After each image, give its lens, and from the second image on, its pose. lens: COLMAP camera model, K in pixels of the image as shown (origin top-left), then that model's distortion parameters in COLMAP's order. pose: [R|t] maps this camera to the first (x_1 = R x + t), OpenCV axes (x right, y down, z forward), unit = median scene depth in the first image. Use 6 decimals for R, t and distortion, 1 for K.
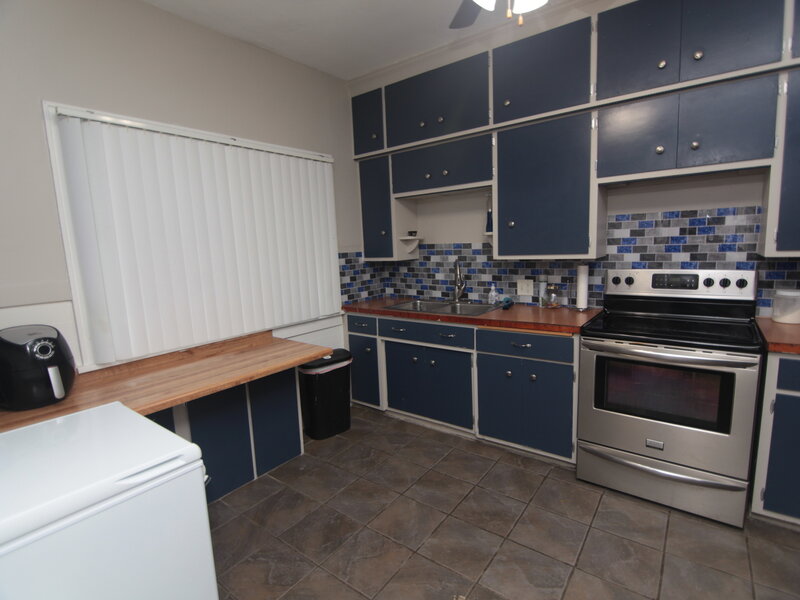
lens RADIAL K [[401.6, 0, 399.6], [0, 401.6, 302.4], [0, 0, 1]] dist [0.000433, -0.011850]
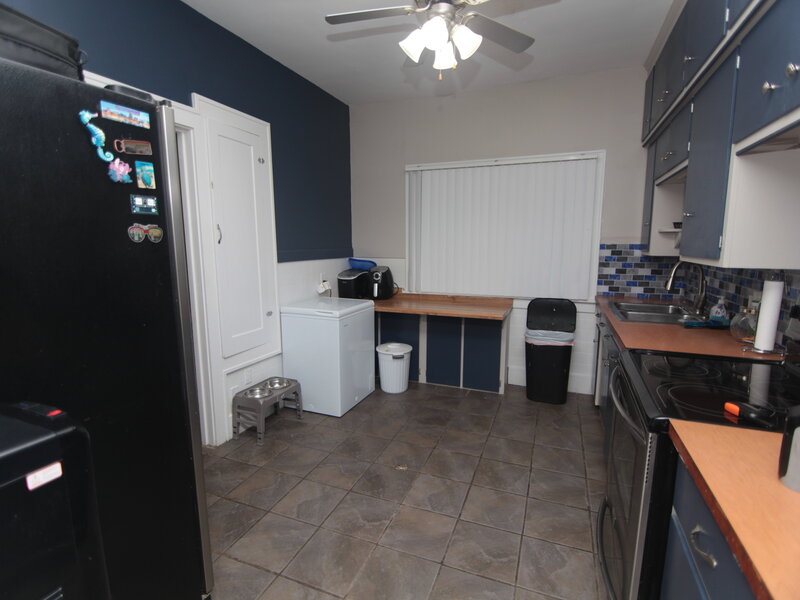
lens RADIAL K [[401.6, 0, 399.6], [0, 401.6, 302.4], [0, 0, 1]] dist [0.000433, -0.011850]
pose [[0.256514, 0.179149, -0.949793, 0.850346], [-0.155139, 0.977563, 0.142488, -0.050165], [0.954009, 0.110799, 0.278552, 0.278602]]
